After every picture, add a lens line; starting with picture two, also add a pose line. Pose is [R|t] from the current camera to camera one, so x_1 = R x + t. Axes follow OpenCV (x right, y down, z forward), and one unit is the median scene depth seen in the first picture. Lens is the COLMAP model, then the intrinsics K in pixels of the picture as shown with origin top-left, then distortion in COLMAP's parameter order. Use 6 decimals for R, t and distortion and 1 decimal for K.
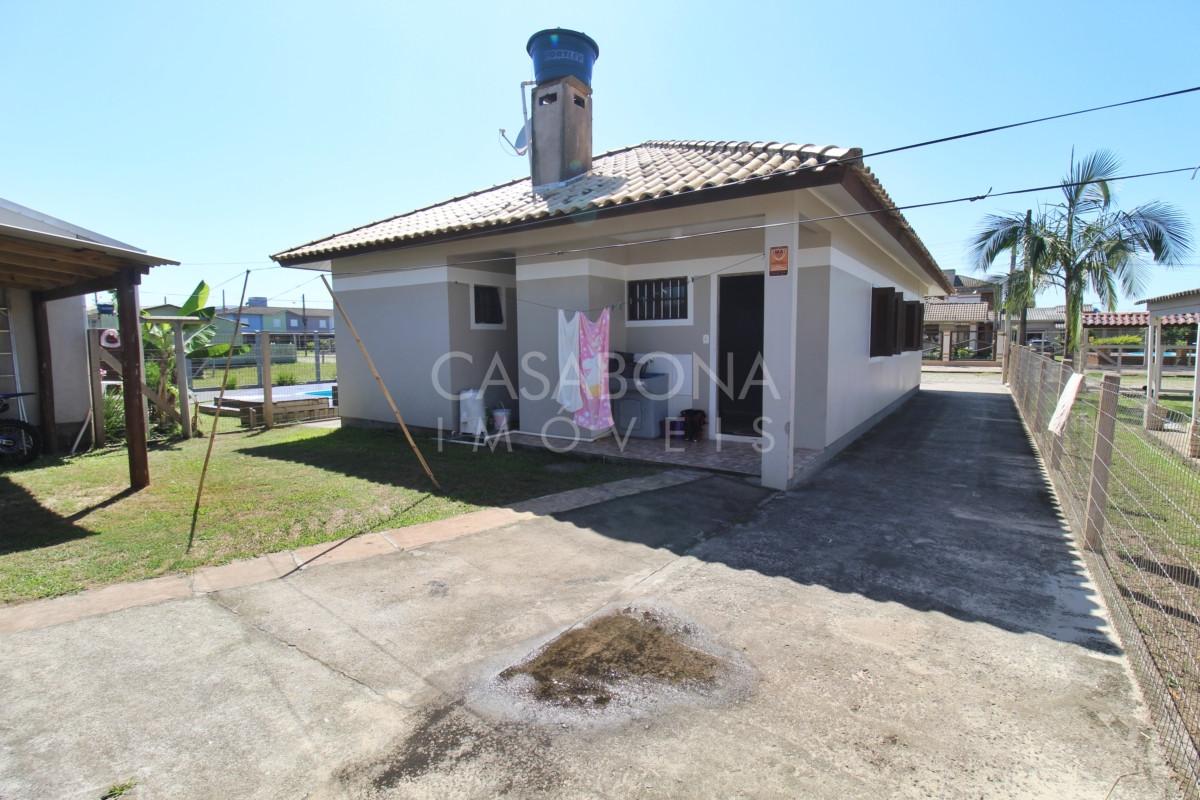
lens RADIAL K [[565.3, 0, 615.0], [0, 565.3, 398.1], [0, 0, 1]] dist [-0.002214, -0.010066]
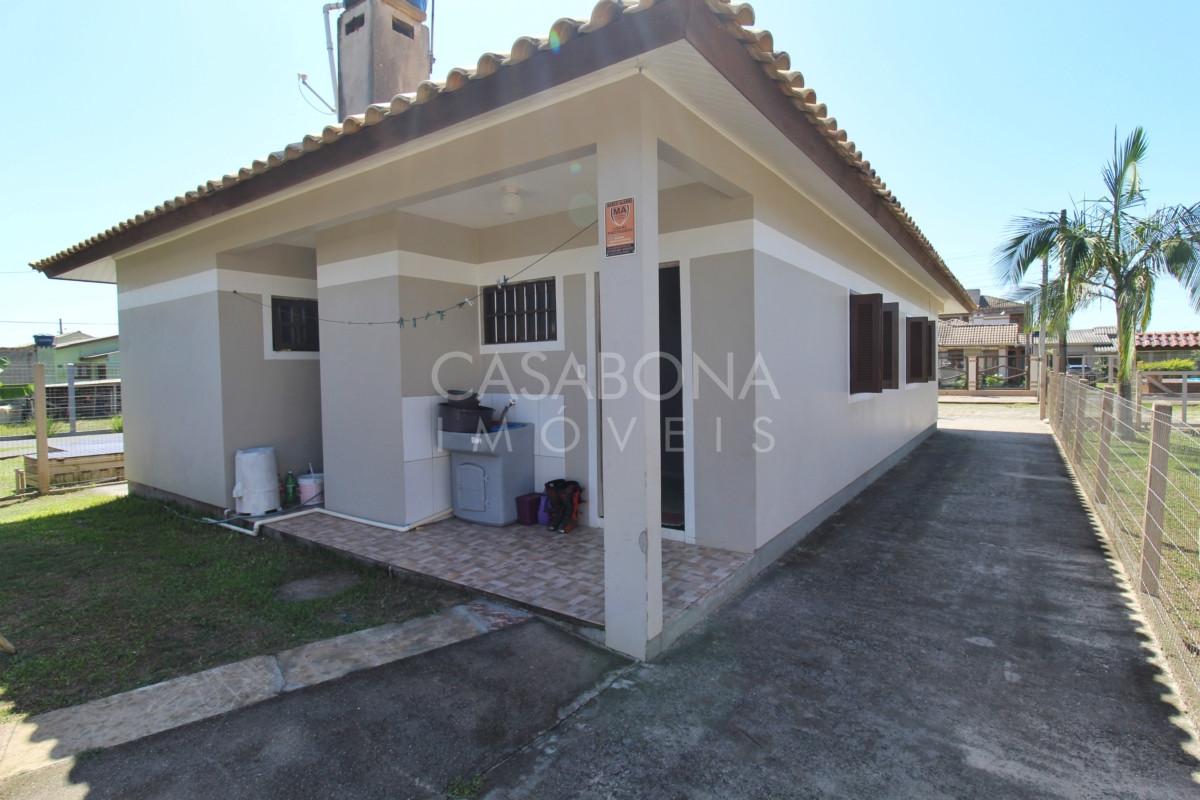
lens RADIAL K [[589.6, 0, 617.8], [0, 589.6, 396.4], [0, 0, 1]] dist [-0.003319, -0.009799]
pose [[0.999821, -0.008055, -0.017147, 0.288198], [0.007082, 0.998403, -0.056048, -0.050441], [0.017571, 0.055917, 0.998281, 0.440407]]
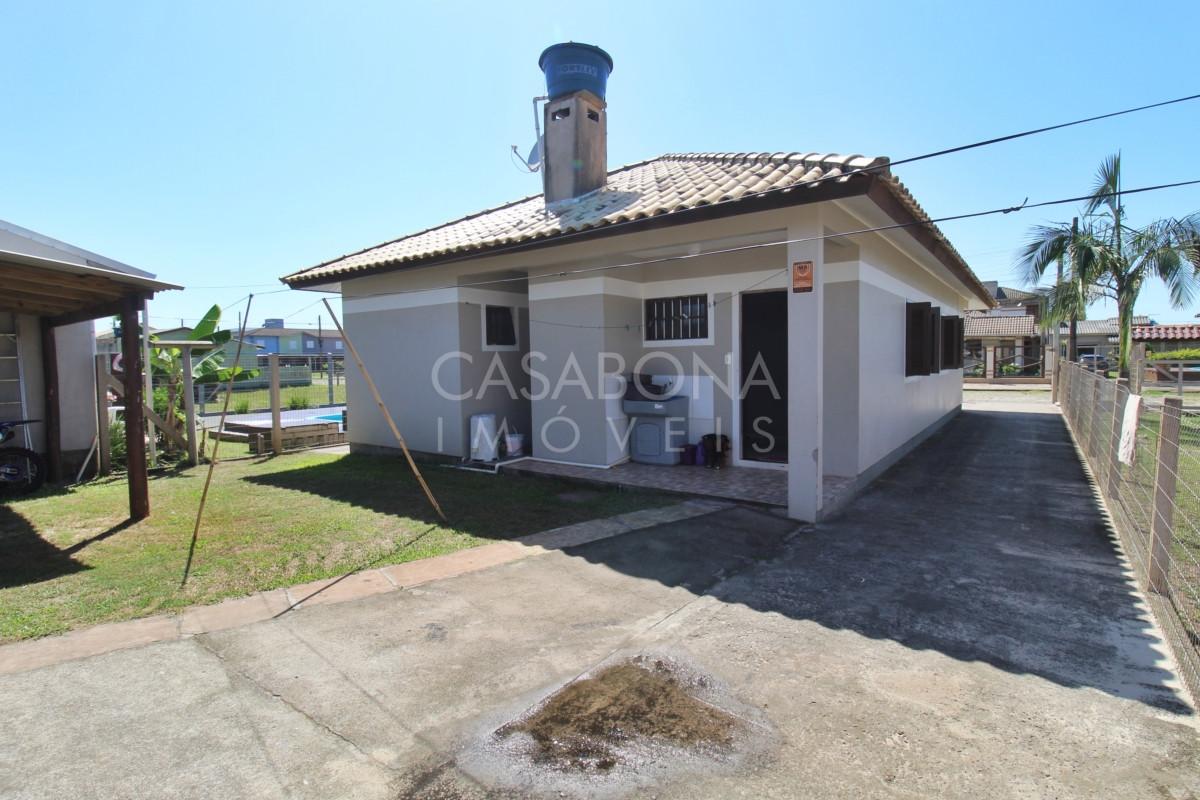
lens RADIAL K [[589.6, 0, 616.1], [0, 589.6, 397.4], [0, 0, 1]] dist [-0.003319, -0.009799]
pose [[0.999273, -0.006946, -0.037479, 0.014322], [0.005562, 0.999303, -0.036900, -0.007759], [0.037709, 0.036665, 0.998616, 0.016118]]
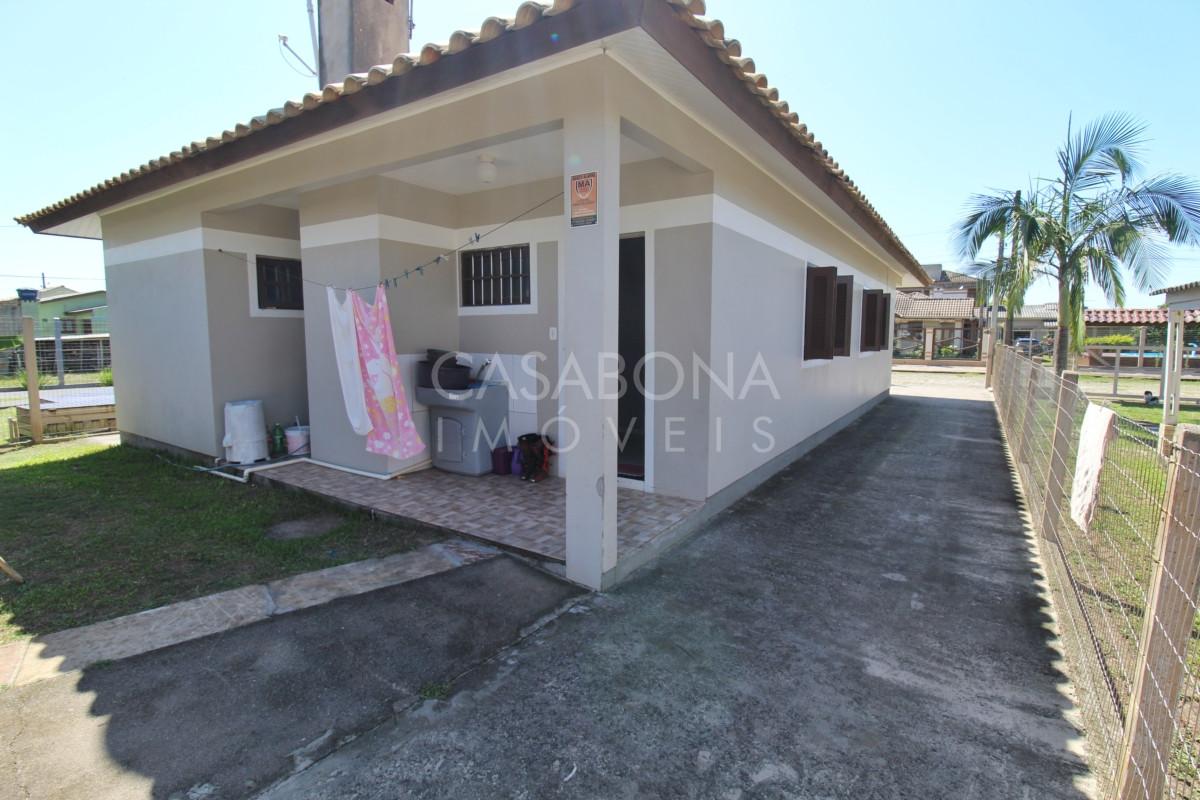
lens RADIAL K [[565.3, 0, 616.8], [0, 565.3, 396.1], [0, 0, 1]] dist [-0.002214, -0.010066]
pose [[0.999812, 0.009047, 0.017164, 0.307317], [-0.009168, 0.999934, 0.006979, -0.044605], [-0.017100, -0.007135, 0.999828, 0.408223]]
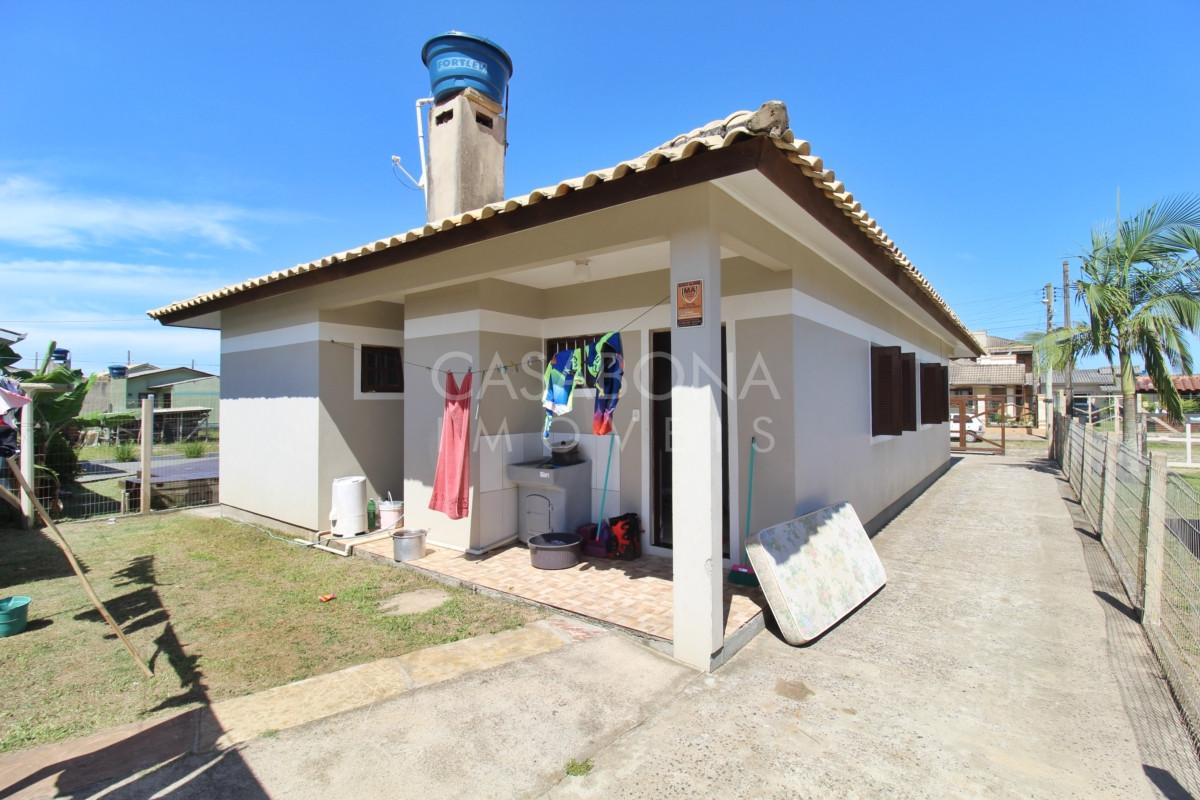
lens RADIAL K [[565.3, 0, 614.6], [0, 565.3, 394.7], [0, 0, 1]] dist [-0.002214, -0.010066]
pose [[0.998744, 0.001466, -0.050087, 0.230356], [-0.007093, 0.993644, -0.112344, -0.064092], [0.049604, 0.112558, 0.992406, 0.354750]]
